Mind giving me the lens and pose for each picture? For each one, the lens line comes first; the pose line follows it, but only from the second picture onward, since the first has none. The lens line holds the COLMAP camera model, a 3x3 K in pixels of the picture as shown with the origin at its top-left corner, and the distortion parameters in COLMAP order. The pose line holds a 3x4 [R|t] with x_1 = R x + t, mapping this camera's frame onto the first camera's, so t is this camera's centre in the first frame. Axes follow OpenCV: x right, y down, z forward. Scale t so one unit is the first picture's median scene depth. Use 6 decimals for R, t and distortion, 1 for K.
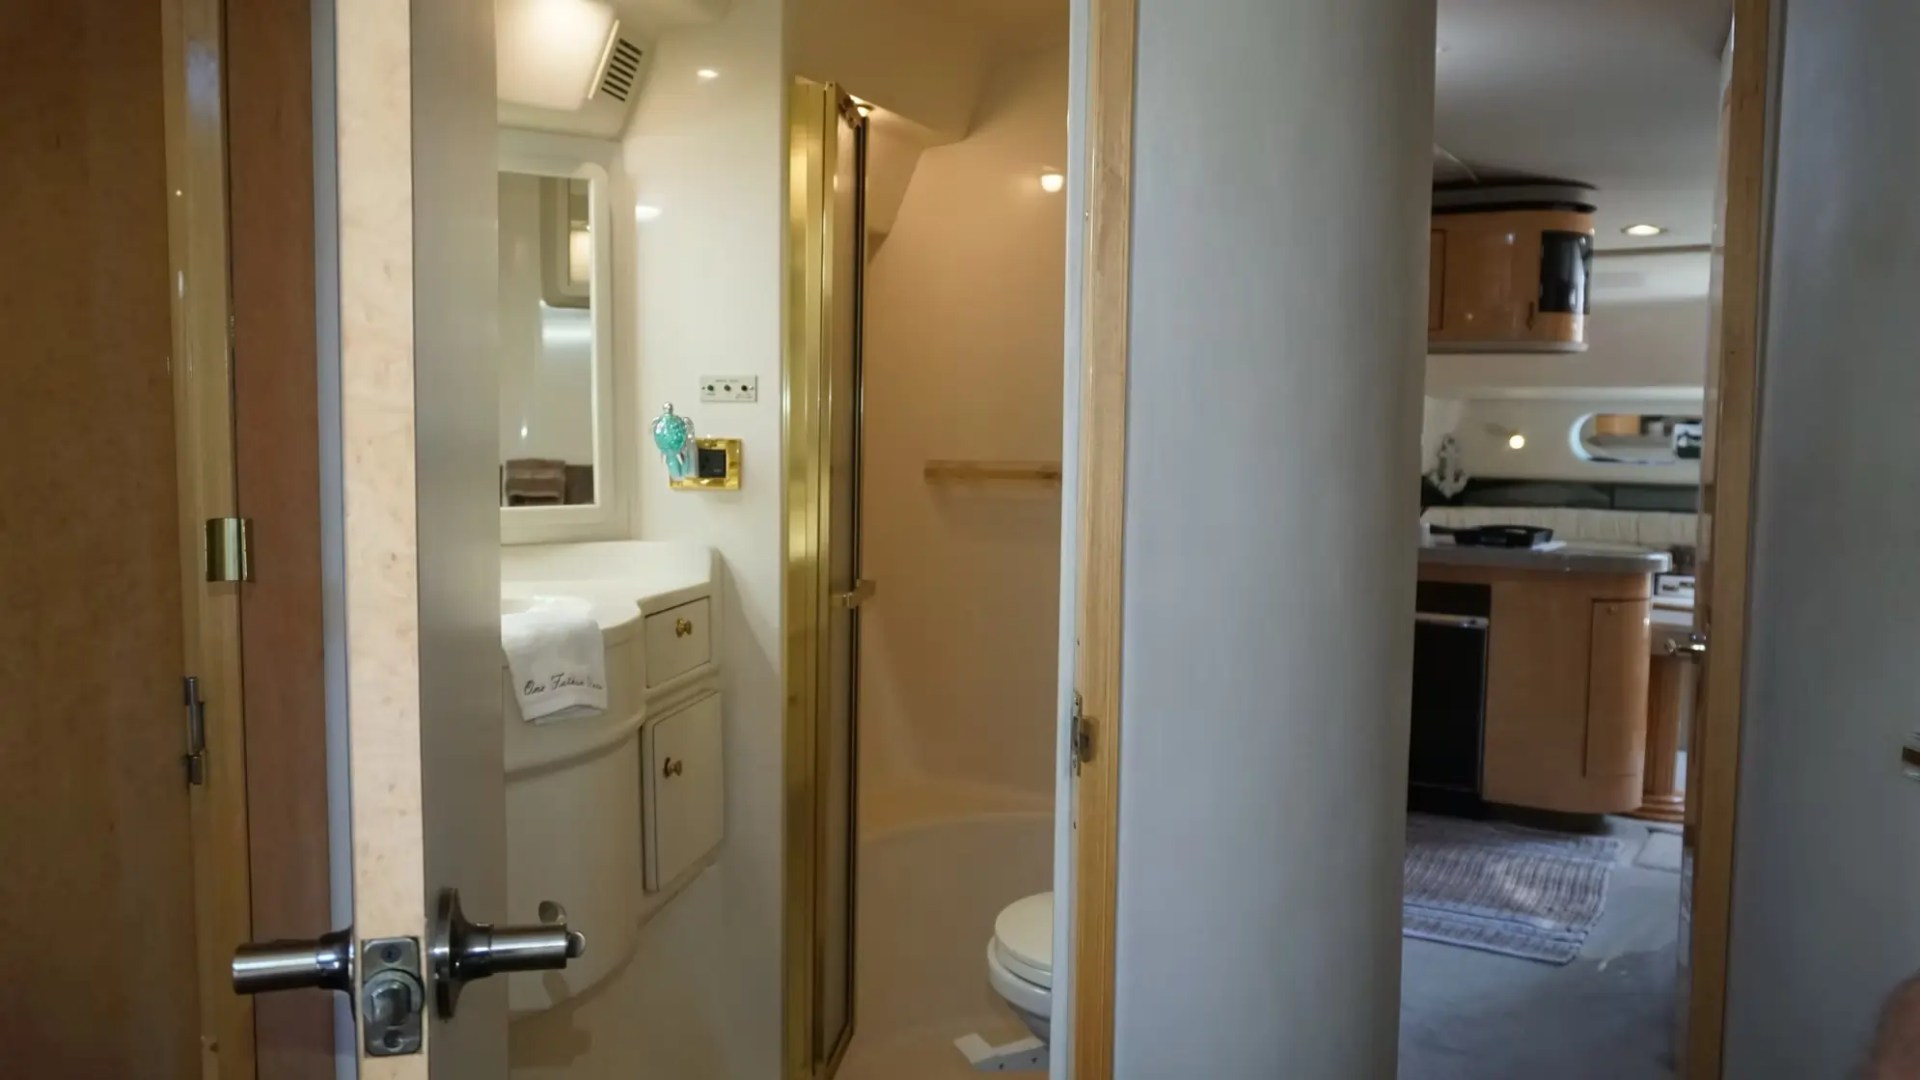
lens RADIAL K [[1468.0, 0, 960.0], [0, 1468.0, 540.0], [0, 0, 1]] dist [-0.003493, -0.000513]
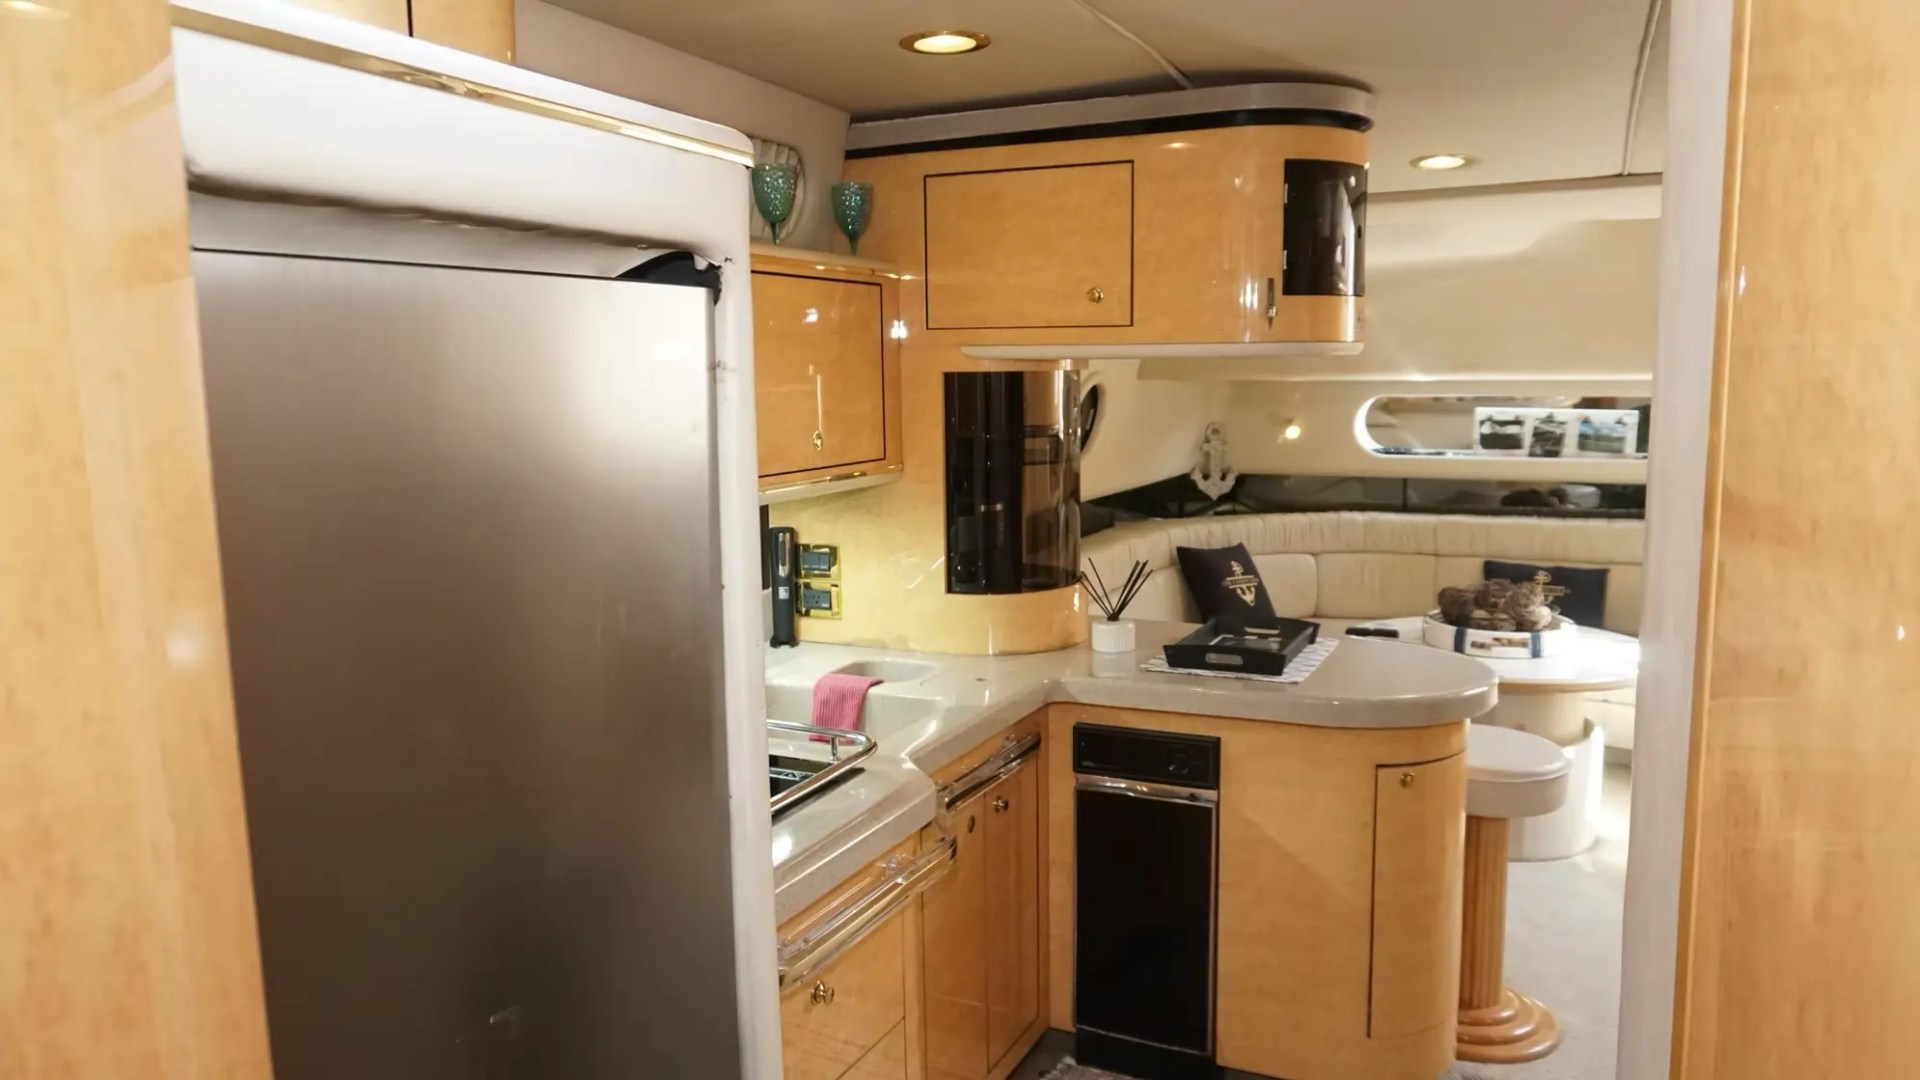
lens RADIAL K [[1394.7, 0, 960.0], [0, 1394.7, 540.0], [0, 0, 1]] dist [0.001414, 0.000964]
pose [[0.993521, -0.039171, 0.106681, 0.173384], [0.034748, 0.998470, 0.043011, -0.073750], [-0.108202, -0.039025, 0.993363, 0.384813]]
